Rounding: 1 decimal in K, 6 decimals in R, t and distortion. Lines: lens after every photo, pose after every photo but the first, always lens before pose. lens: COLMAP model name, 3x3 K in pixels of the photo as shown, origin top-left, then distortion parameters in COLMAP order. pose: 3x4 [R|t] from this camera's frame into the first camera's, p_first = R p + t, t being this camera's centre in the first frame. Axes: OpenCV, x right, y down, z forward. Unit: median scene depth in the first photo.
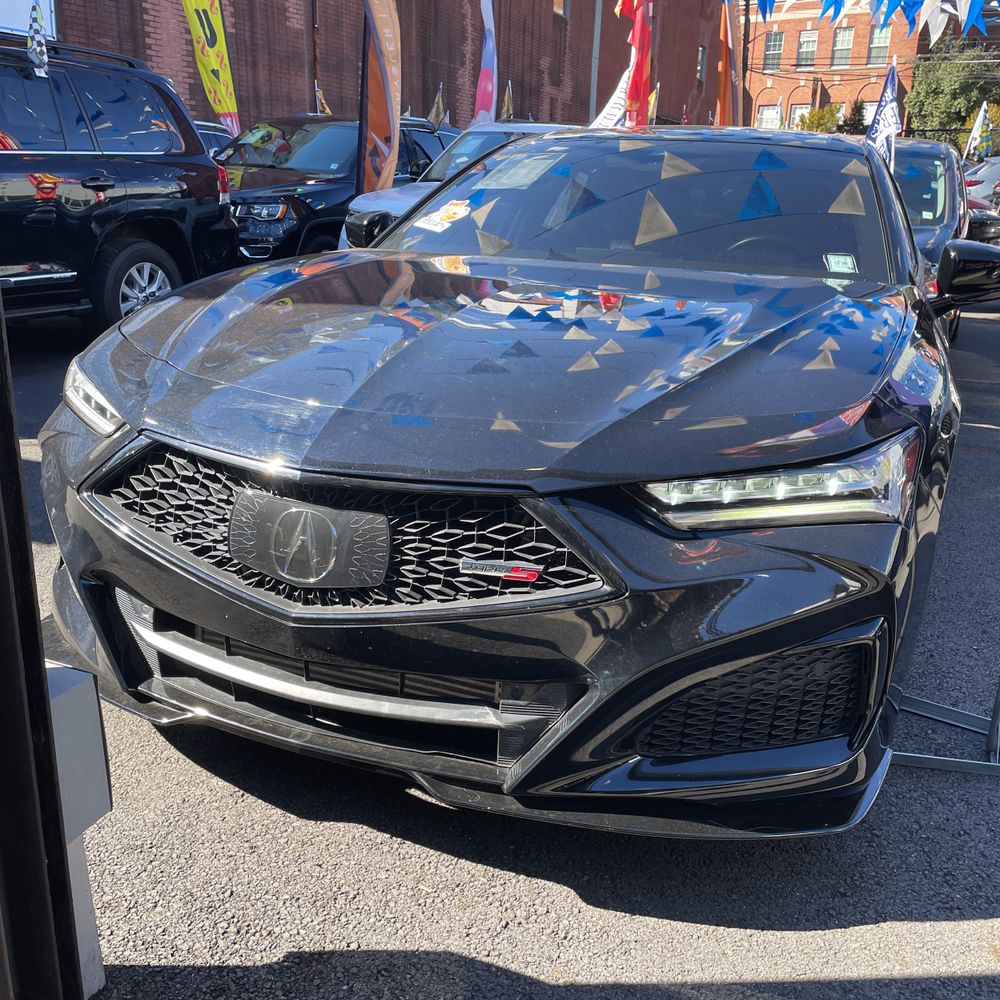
lens RADIAL K [[1018.6, 0, 488.7], [0, 1018.6, 503.6], [0, 0, 1]] dist [0.097843, -0.145109]
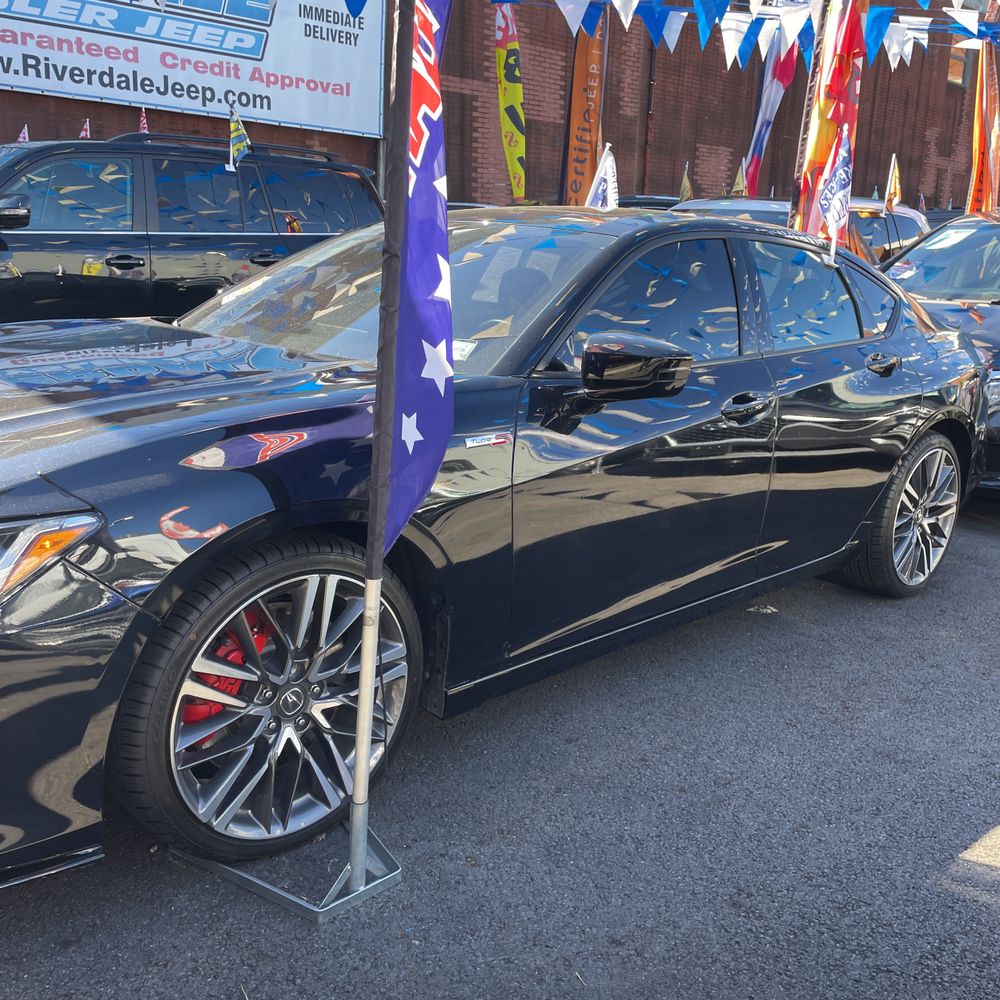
lens RADIAL K [[1002.4, 0, 500.0], [0, 1002.4, 486.2], [0, 0, 1]] dist [0.094601, -0.126488]
pose [[0.916216, 0.092689, -0.389817, 0.152100], [-0.123101, 0.990939, -0.053713, -0.012799], [0.381306, 0.097199, 0.919325, 0.035866]]
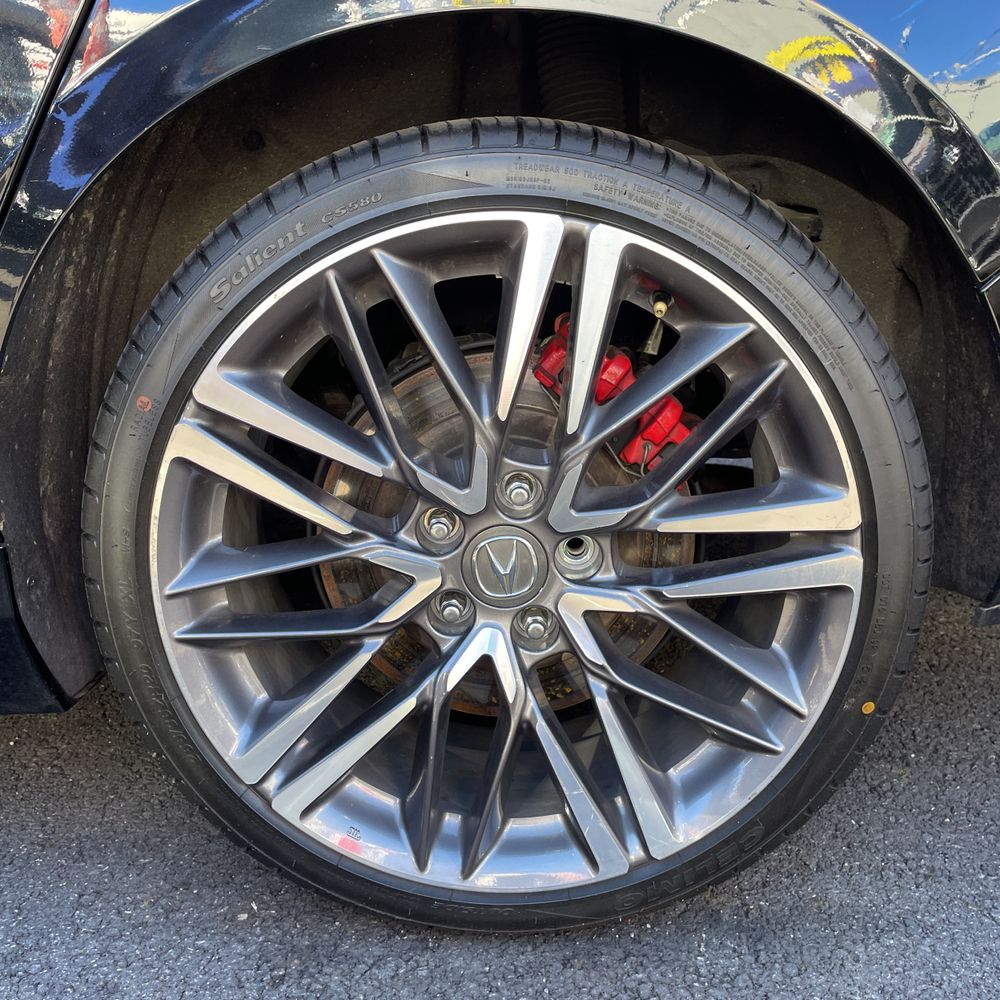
lens RADIAL K [[1002.4, 0, 500.0], [0, 1002.4, 486.2], [0, 0, 1]] dist [0.094601, -0.126488]
pose [[0.371330, 0.182346, -0.910420, 0.120453], [-0.246204, 0.964764, 0.092812, 0.005063], [0.895264, 0.189685, 0.403140, 0.142436]]
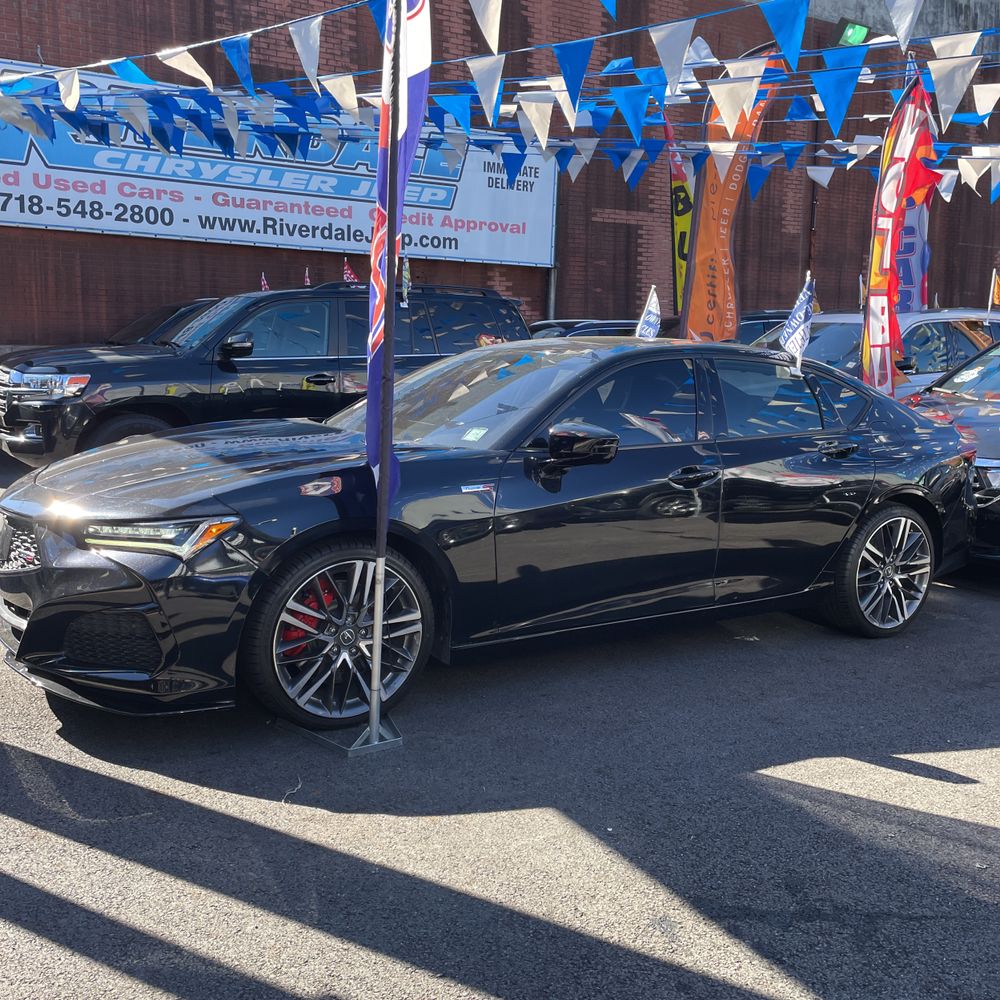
lens RADIAL K [[1004.3, 0, 496.0], [0, 1004.3, 487.3], [0, 0, 1]] dist [0.119039, -0.188665]
pose [[0.811269, 0.058652, -0.581723, 0.246961], [-0.159863, 0.979294, -0.124208, 0.003602], [0.562393, 0.193762, 0.803847, -0.027472]]
